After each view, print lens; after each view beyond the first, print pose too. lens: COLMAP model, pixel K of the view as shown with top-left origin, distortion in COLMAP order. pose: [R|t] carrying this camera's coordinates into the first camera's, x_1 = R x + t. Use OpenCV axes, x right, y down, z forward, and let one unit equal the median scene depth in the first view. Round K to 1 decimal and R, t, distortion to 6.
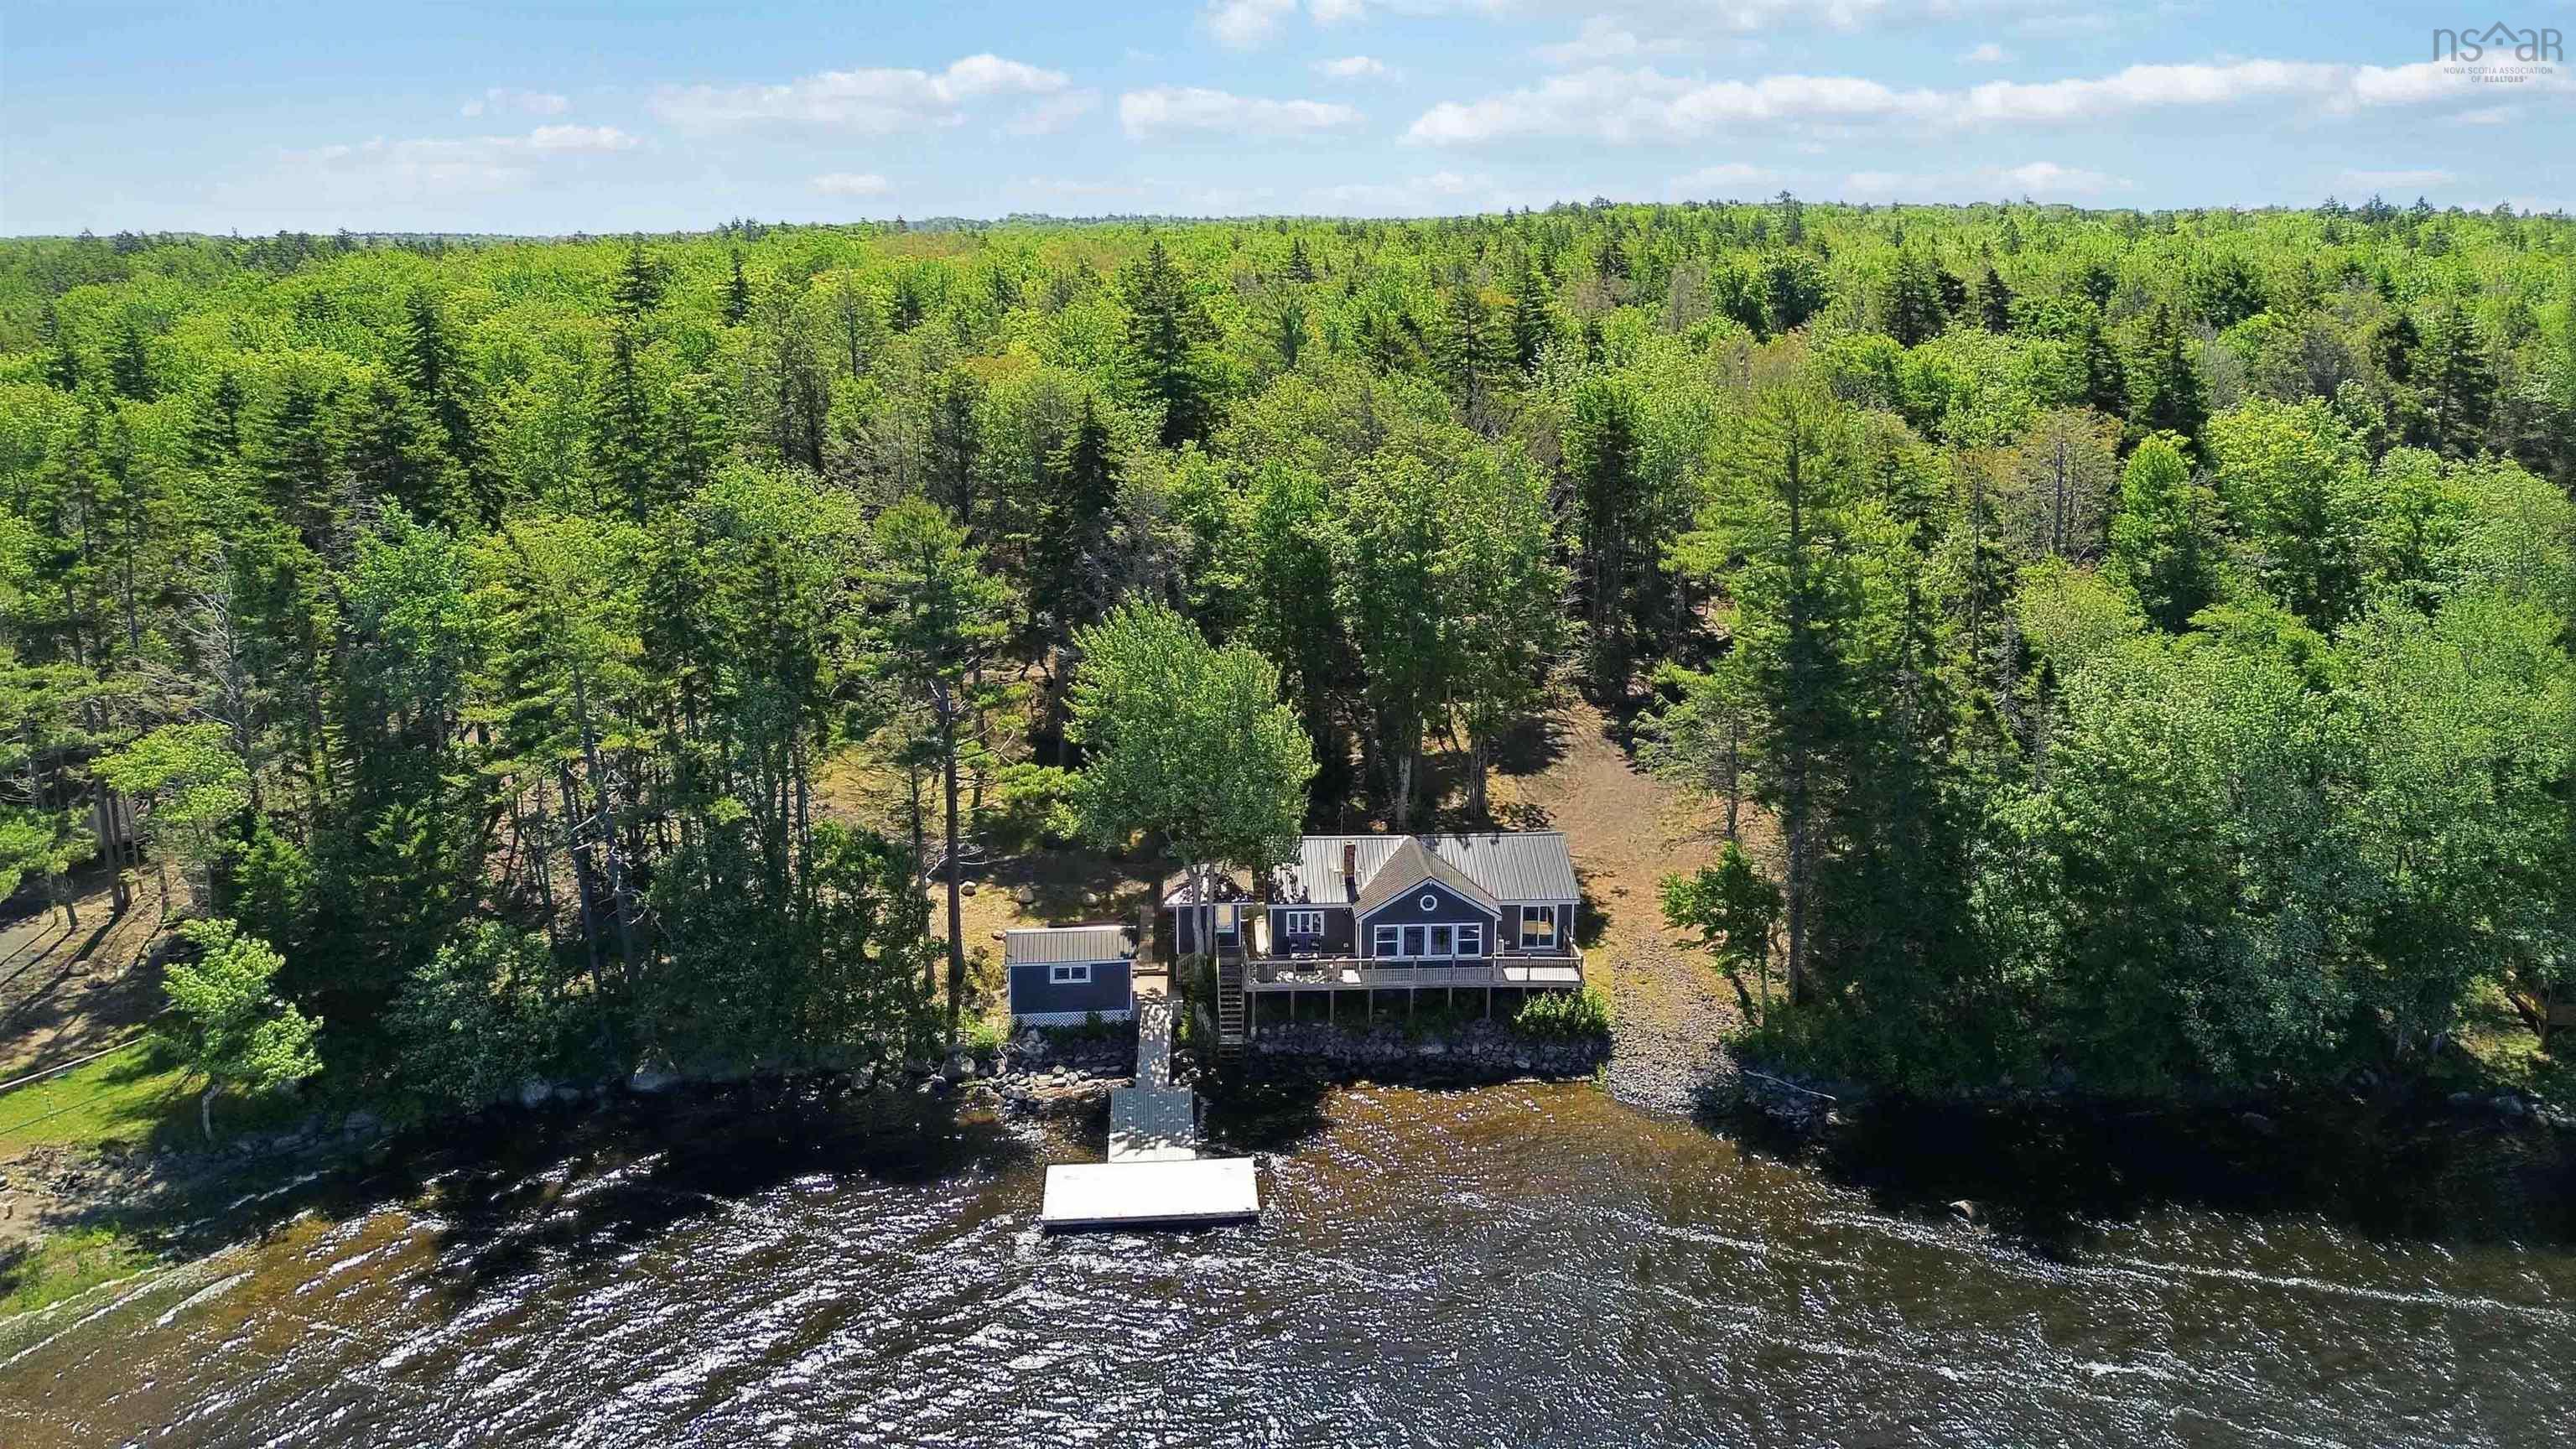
lens RADIAL K [[1866.5, 0, 1323.1], [0, 1866.5, 726.8], [0, 0, 1]] dist [0.096713, -0.101470]
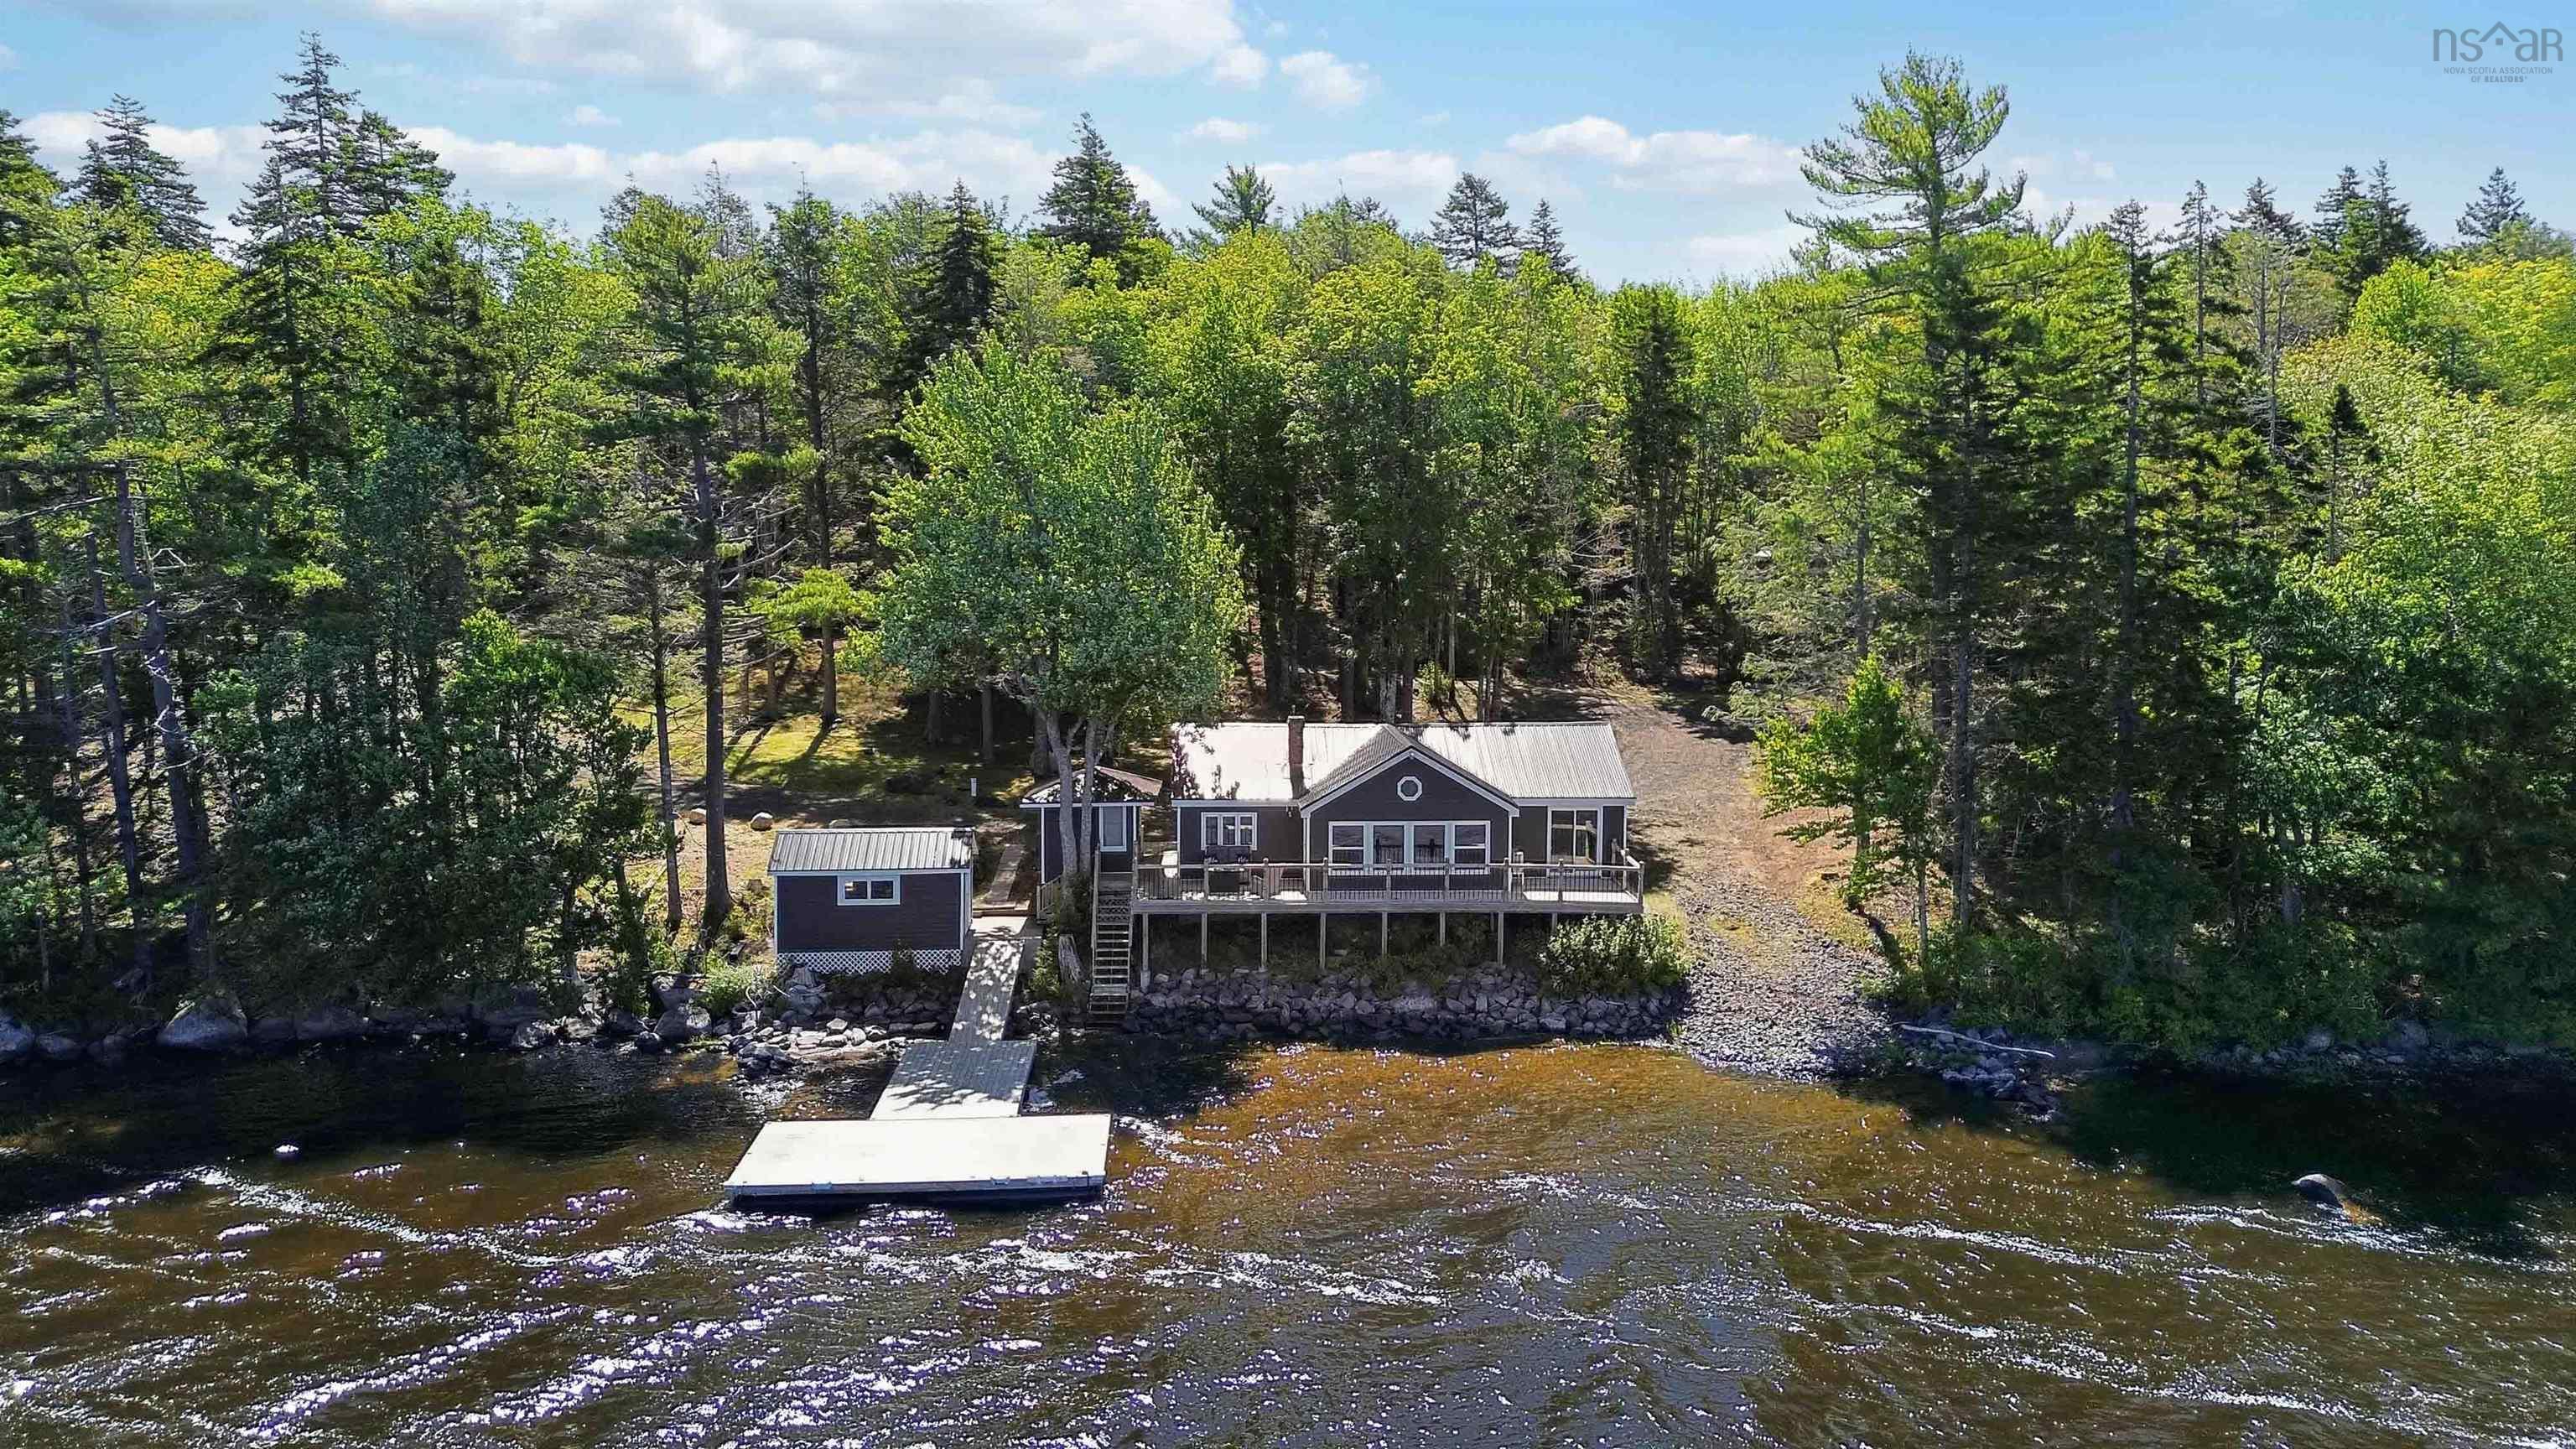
lens RADIAL K [[1866.5, 0, 1323.1], [0, 1866.5, 726.8], [0, 0, 1]] dist [0.096713, -0.101470]
pose [[0.999880, 0.000495, -0.015501, 0.035935], [-0.002767, 0.989146, -0.146908, 0.171502], [0.015260, 0.146933, 0.989029, 0.335655]]
